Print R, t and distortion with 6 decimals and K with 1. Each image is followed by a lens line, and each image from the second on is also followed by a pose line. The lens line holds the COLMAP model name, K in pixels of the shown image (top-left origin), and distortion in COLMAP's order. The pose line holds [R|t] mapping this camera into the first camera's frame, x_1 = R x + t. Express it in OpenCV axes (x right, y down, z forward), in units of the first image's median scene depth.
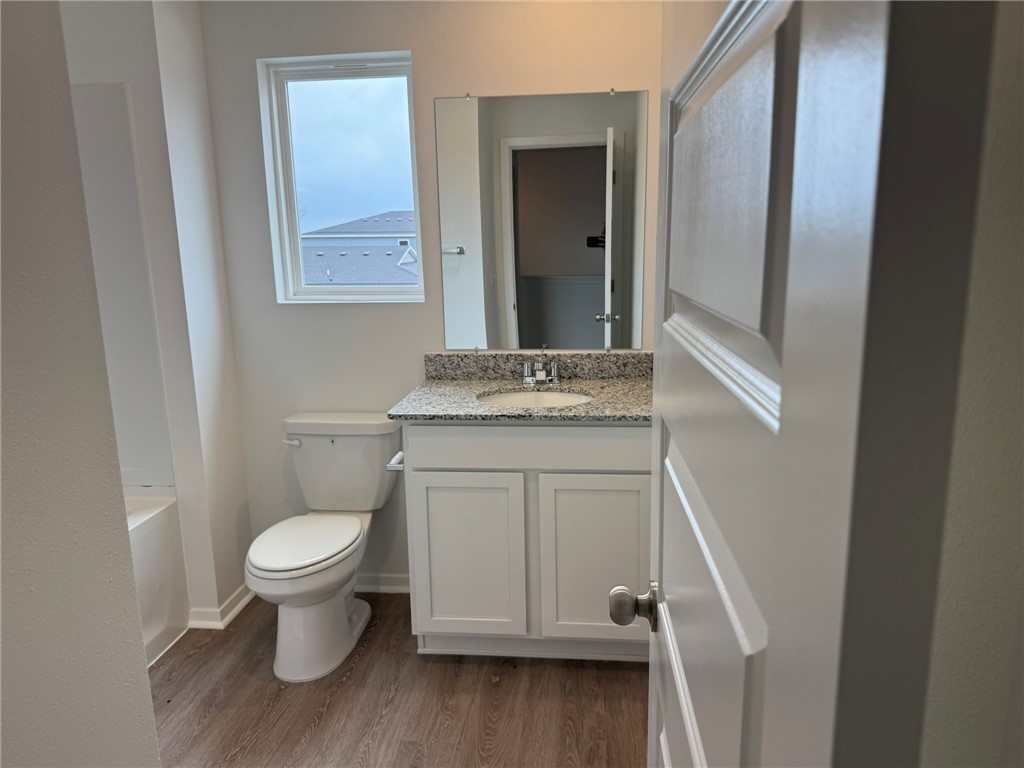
lens RADIAL K [[714.1, 0, 518.1], [0, 714.1, 381.9], [0, 0, 1]] dist [0.073310, -0.081308]
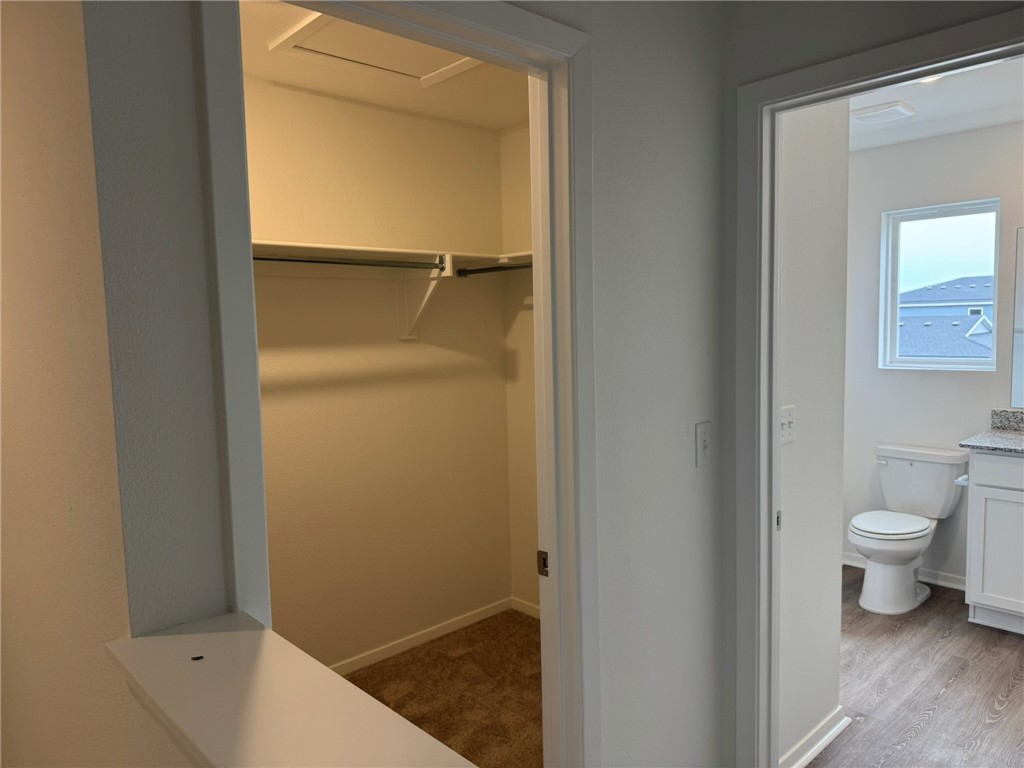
lens RADIAL K [[714.1, 0, 518.1], [0, 714.1, 381.9], [0, 0, 1]] dist [0.073310, -0.081308]
pose [[0.754954, 0.058723, -0.653143, 0.087893], [-0.119939, 0.991547, -0.049486, 0.086378], [0.644717, 0.115698, 0.755615, -0.636867]]
